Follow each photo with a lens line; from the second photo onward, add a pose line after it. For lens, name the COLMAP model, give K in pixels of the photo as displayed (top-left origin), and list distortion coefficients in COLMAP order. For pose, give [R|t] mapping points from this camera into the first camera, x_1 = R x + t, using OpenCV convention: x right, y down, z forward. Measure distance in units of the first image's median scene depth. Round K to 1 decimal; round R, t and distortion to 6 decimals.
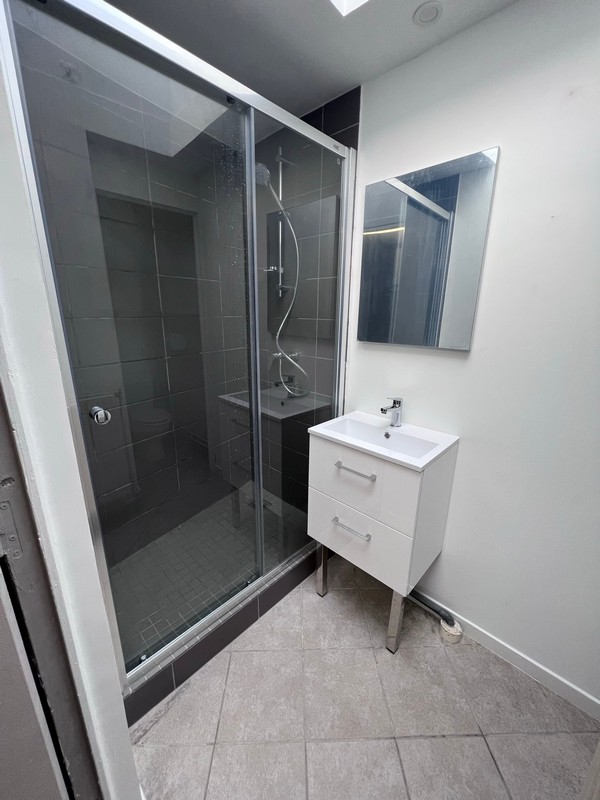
lens RADIAL K [[320.5, 0, 302.0], [0, 320.5, 400.6], [0, 0, 1]] dist [0.000165, 0.000308]
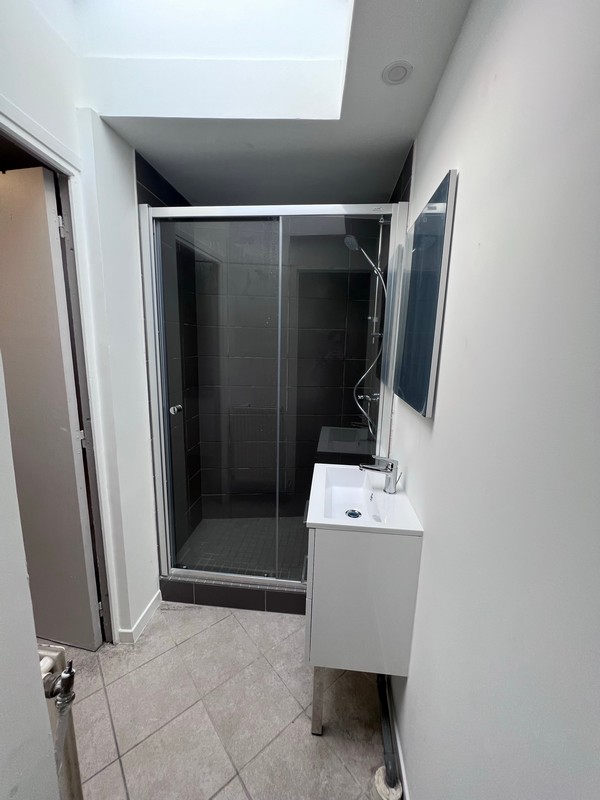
lens RADIAL K [[320.5, 0, 302.0], [0, 320.5, 400.6], [0, 0, 1]] dist [0.000165, 0.000308]
pose [[0.619815, 0.149316, -0.770411, 0.878616], [-0.230838, 0.972988, 0.002863, -0.125632], [0.750028, 0.176066, 0.637541, 0.255919]]
